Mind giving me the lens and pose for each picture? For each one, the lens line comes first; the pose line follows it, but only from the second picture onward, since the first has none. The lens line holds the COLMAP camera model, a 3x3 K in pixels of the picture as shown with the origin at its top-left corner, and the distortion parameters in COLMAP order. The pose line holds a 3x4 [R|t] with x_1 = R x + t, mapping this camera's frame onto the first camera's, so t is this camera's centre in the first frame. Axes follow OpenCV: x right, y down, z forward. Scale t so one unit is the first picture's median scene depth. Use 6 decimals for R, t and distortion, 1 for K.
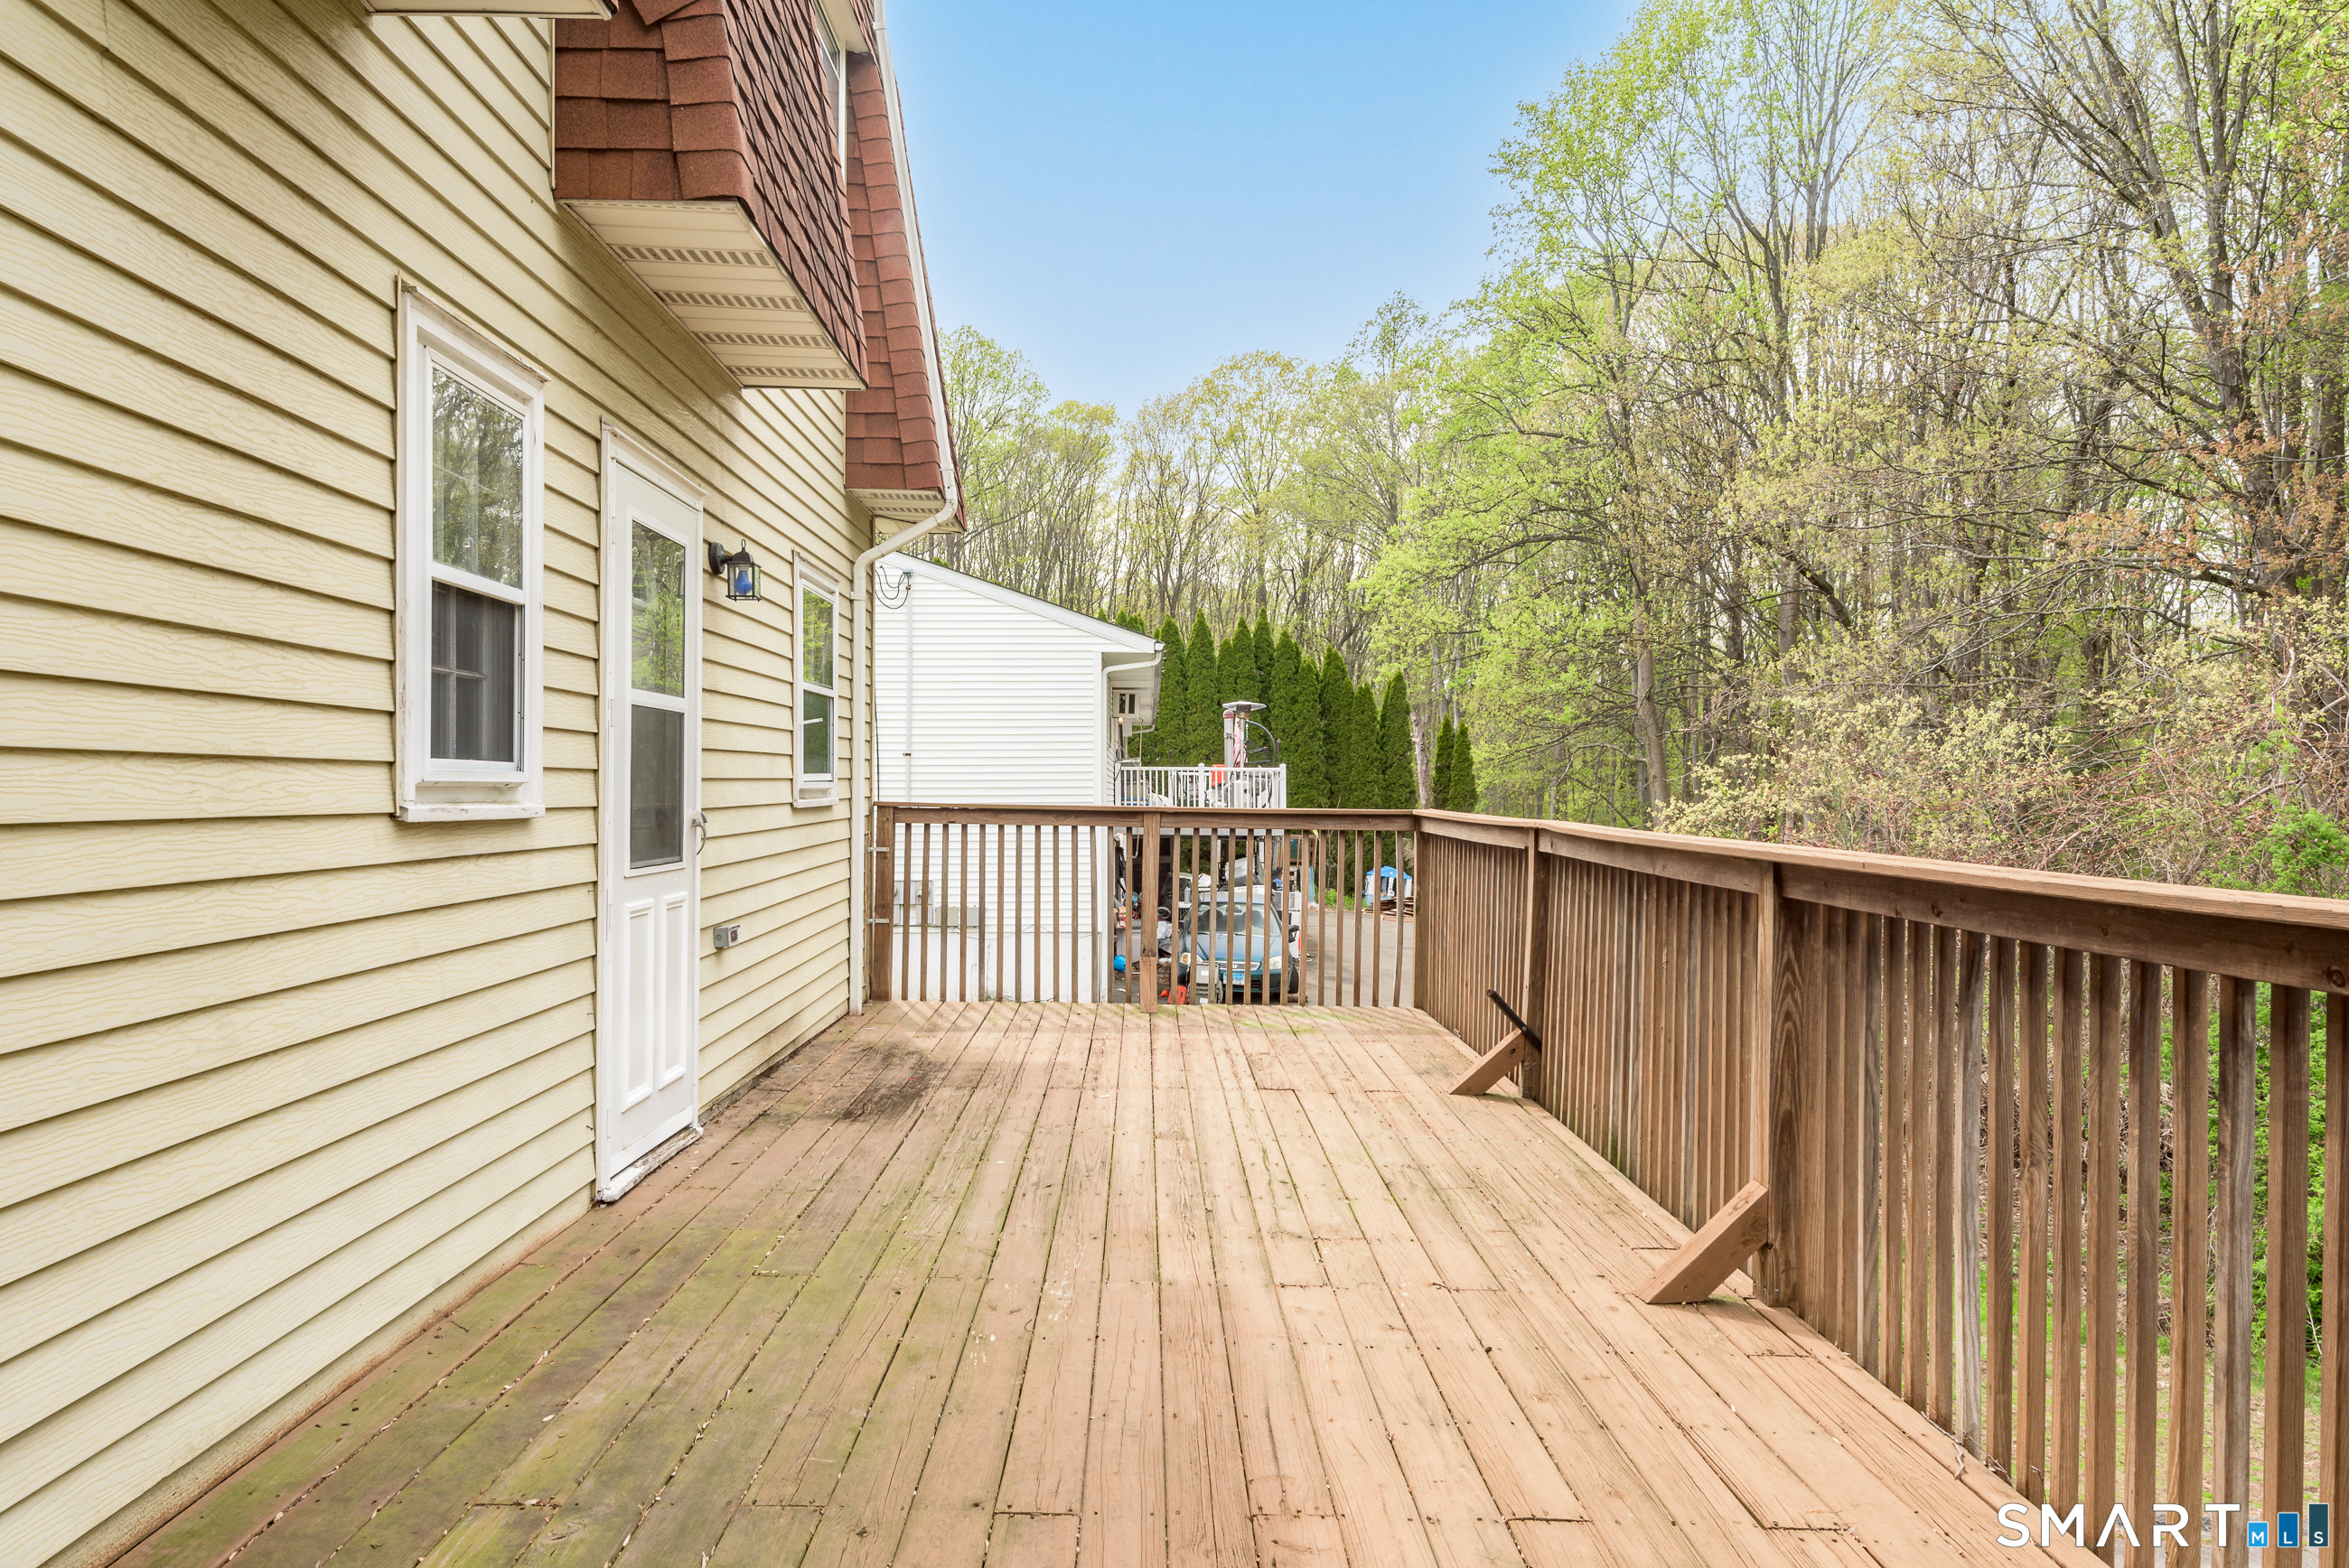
lens RADIAL K [[1622.0, 0, 1175.5], [0, 1622.0, 786.4], [0, 0, 1]] dist [0.032400, 0.002485]
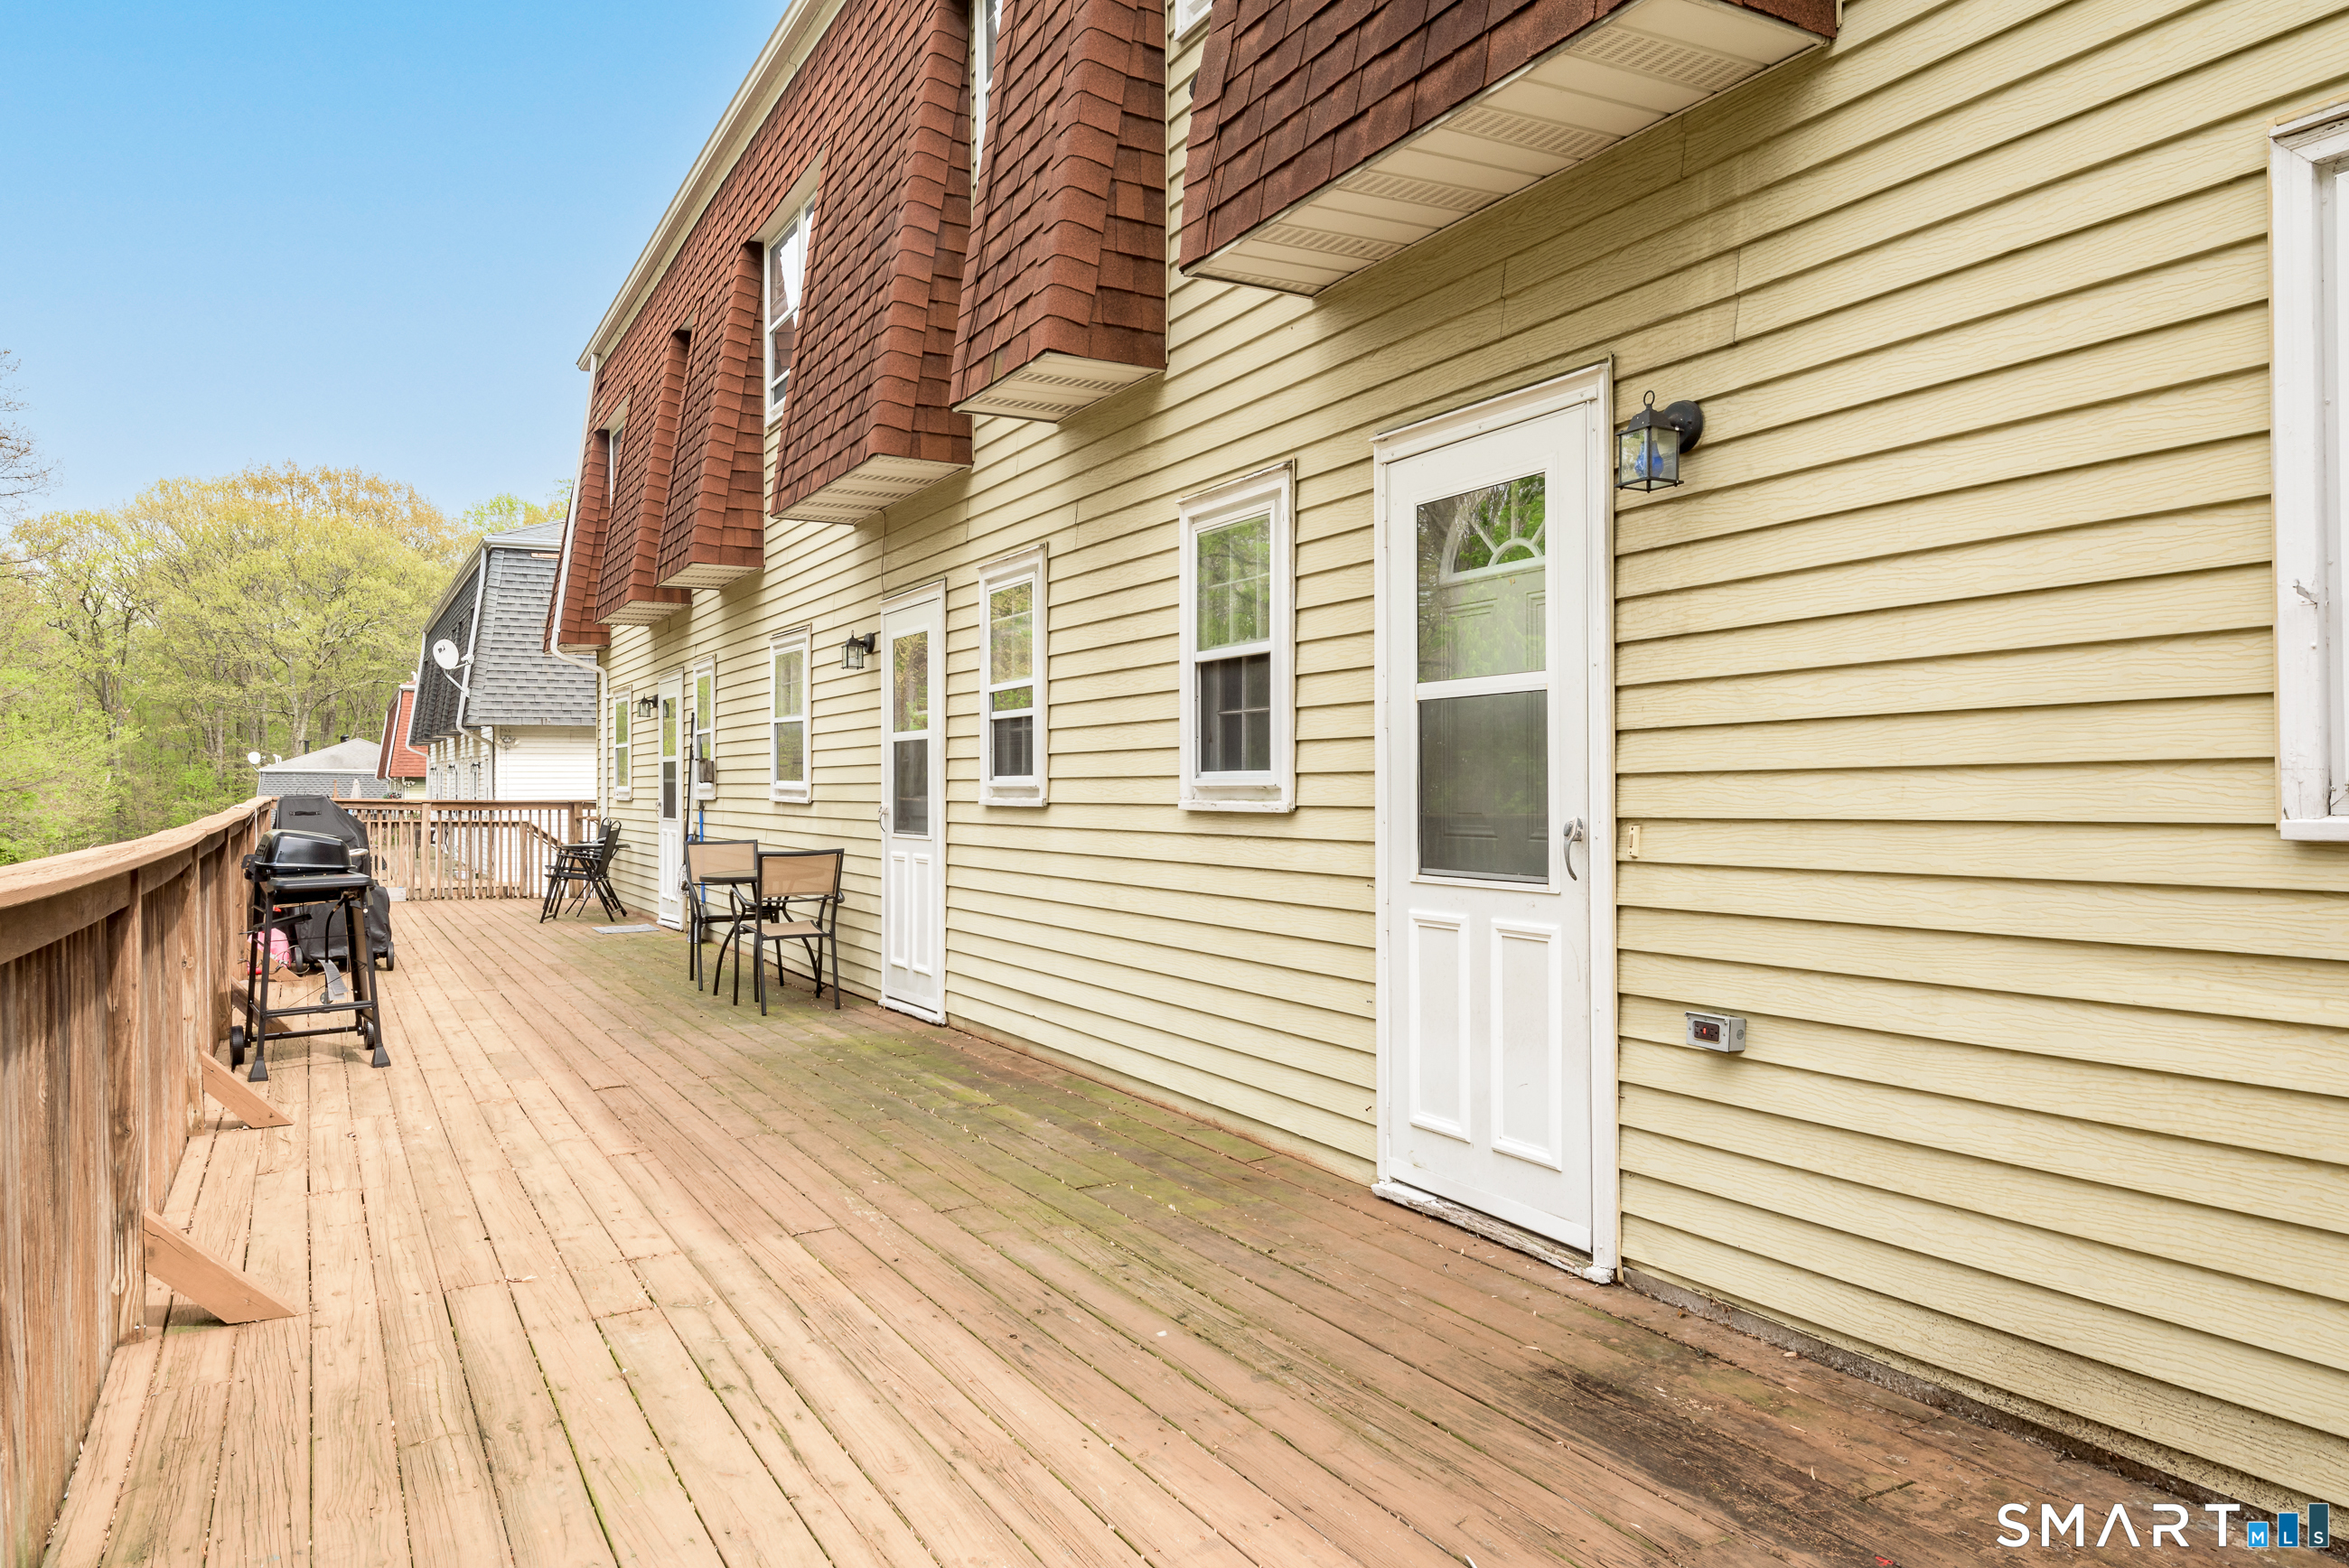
lens RADIAL K [[1622.0, 0, 1177.2], [0, 1622.0, 785.3], [0, 0, 1]] dist [0.032400, 0.002485]
pose [[-0.892272, -0.000908, -0.451498, 0.232533], [0.002009, 0.999980, -0.005981, 0.005343], [0.451495, -0.006243, -0.892252, 1.911913]]
